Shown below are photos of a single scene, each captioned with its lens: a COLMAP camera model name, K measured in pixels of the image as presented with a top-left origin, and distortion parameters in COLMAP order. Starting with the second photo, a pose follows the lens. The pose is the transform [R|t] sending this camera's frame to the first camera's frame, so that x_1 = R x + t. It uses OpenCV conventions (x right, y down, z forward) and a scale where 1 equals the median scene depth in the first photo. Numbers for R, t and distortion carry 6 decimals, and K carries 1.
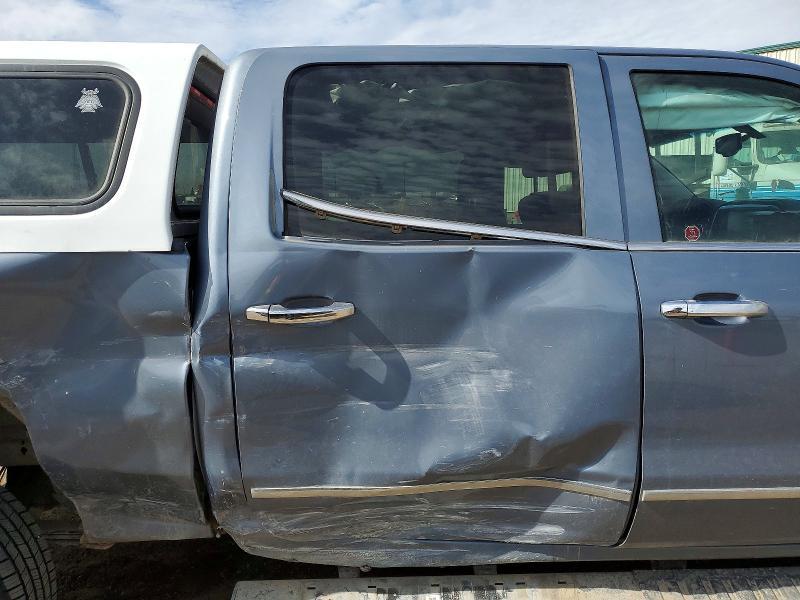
lens RADIAL K [[616.0, 0, 371.2], [0, 616.0, 300.0], [0, 0, 1]] dist [-0.001113, 0.001367]
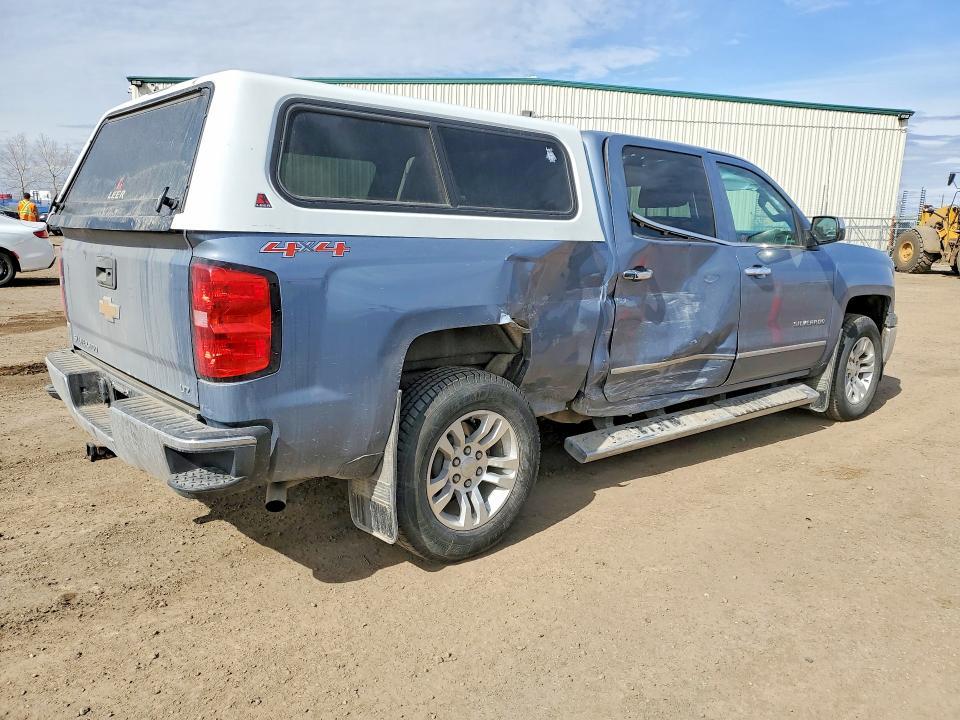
lens RADIAL K [[739.2, 0, 445.5], [0, 739.2, 360.0], [0, 0, 1]] dist [-0.001113, 0.001367]
pose [[0.808645, -0.070508, 0.584056, -1.957576], [0.047192, 0.997367, 0.055065, 0.130249], [-0.586401, -0.016966, 0.809843, -0.546073]]
